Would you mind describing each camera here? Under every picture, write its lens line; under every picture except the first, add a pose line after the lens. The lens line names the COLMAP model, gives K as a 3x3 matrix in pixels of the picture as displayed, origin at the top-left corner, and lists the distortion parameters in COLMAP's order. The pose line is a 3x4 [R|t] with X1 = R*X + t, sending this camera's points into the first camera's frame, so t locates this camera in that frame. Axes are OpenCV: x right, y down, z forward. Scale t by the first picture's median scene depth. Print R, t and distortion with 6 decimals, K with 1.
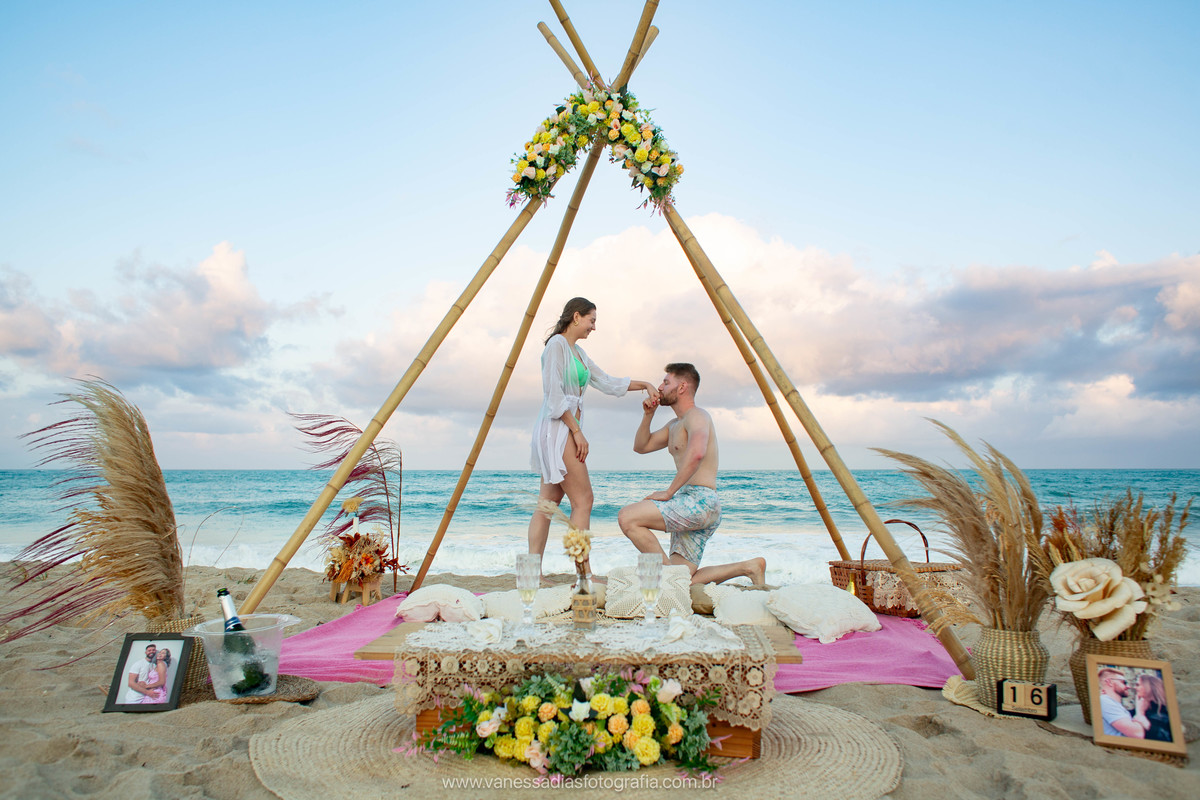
lens RADIAL K [[982.2, 0, 604.5], [0, 982.2, 407.3], [0, 0, 1]] dist [-0.104766, 0.139976]
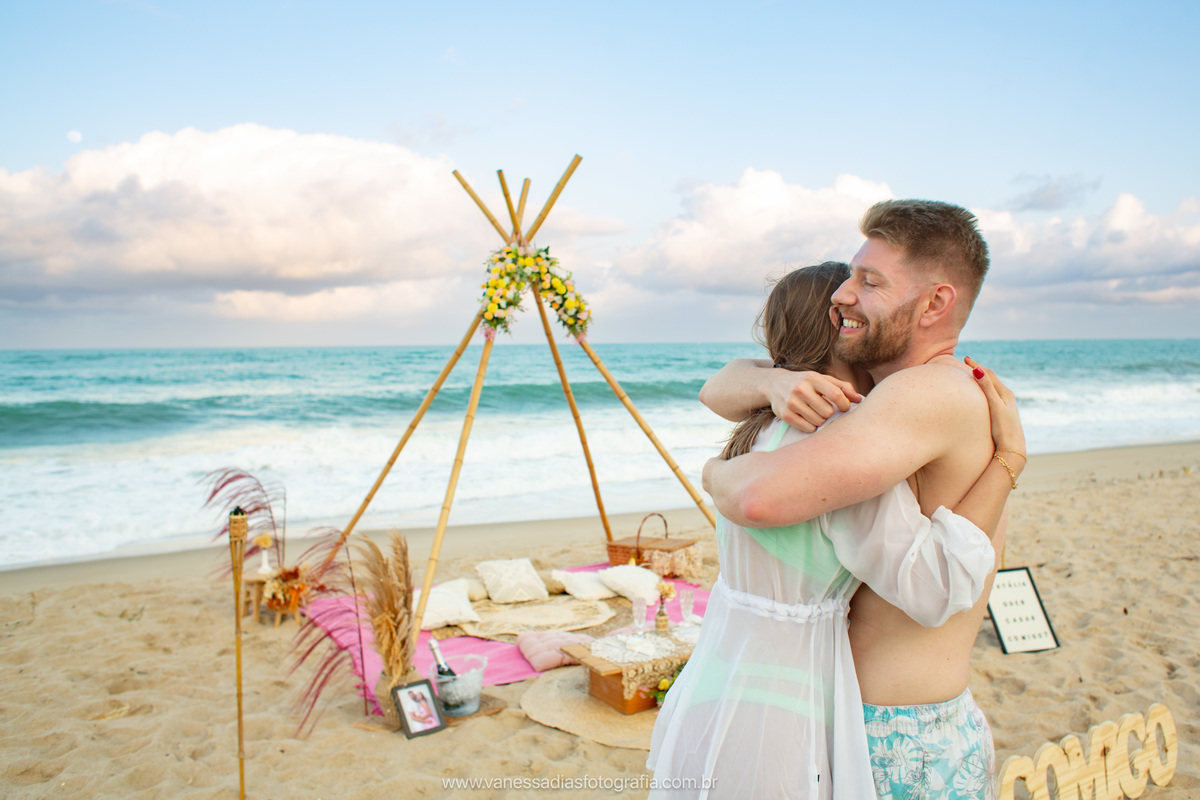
lens RADIAL K [[1041.8, 0, 662.0], [0, 1041.8, 365.5], [0, 0, 1]] dist [-0.104340, 0.136793]
pose [[0.807148, -0.019518, 0.590027, -1.087814], [-0.028252, 0.997031, 0.071630, -0.391941], [-0.589673, -0.074485, 0.804200, -0.501151]]
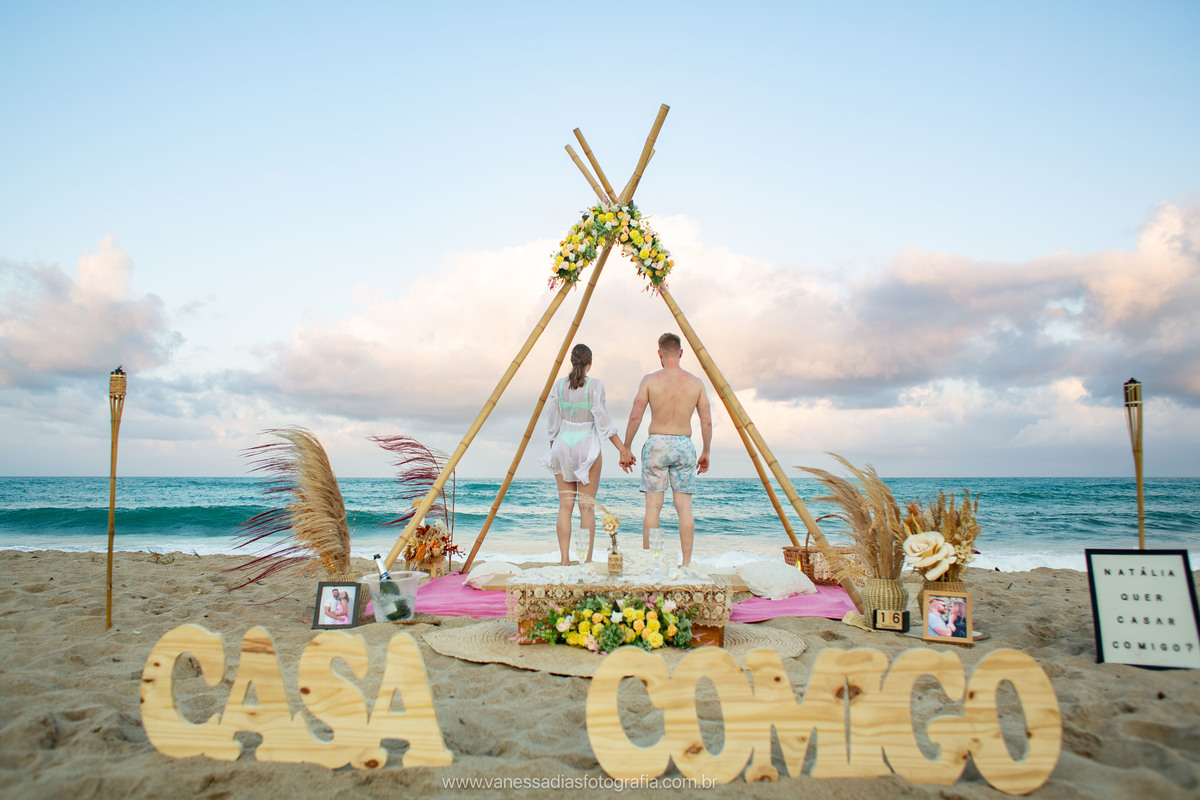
lens RADIAL K [[983.1, 0, 584.6], [0, 983.1, 403.9], [0, 0, 1]] dist [-0.103250, 0.138885]
pose [[0.999999, 0.001277, -0.000639, -0.065658], [-0.001284, 0.999931, -0.011686, -0.034921], [0.000624, 0.011687, 0.999932, -0.572655]]
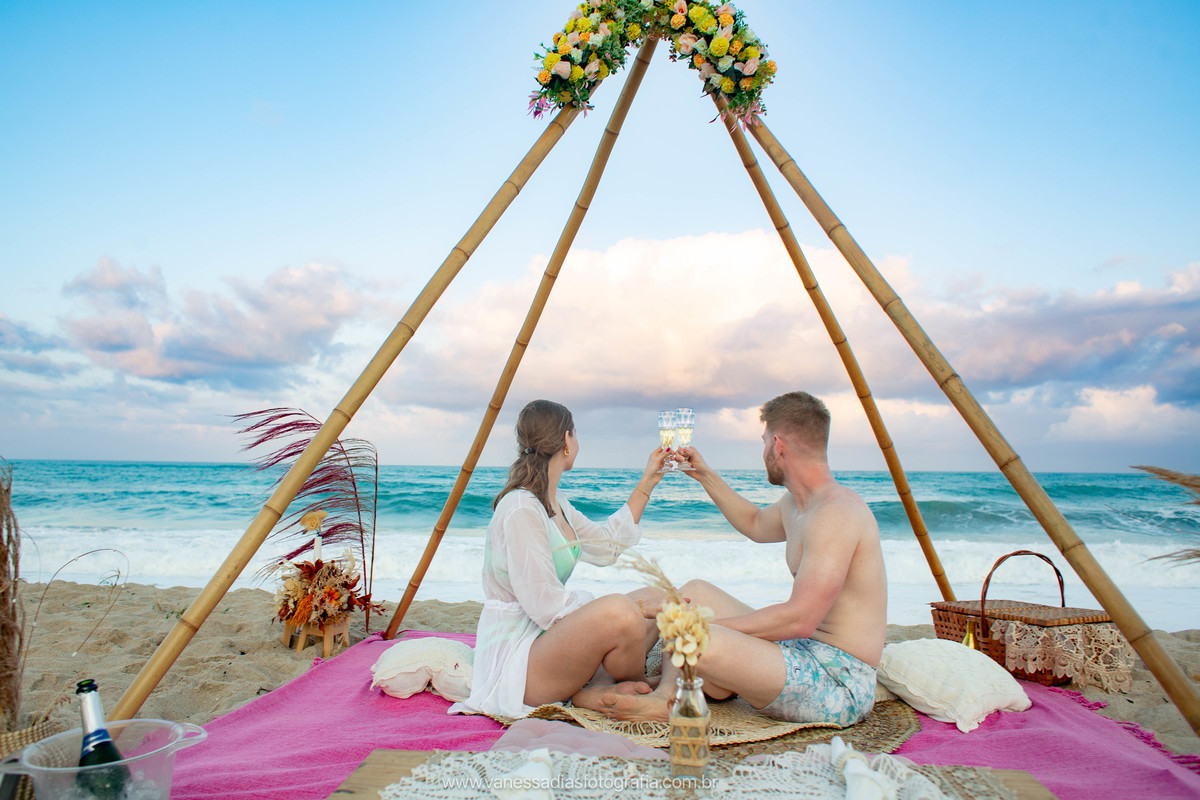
lens RADIAL K [[991.0, 0, 584.5], [0, 991.0, 392.6], [0, 0, 1]] dist [-0.100510, 0.136382]
pose [[0.999912, 0.013185, -0.001204, -0.078994], [-0.013199, 0.999834, -0.012587, 0.008982], [0.001038, 0.012602, 0.999920, 0.393232]]
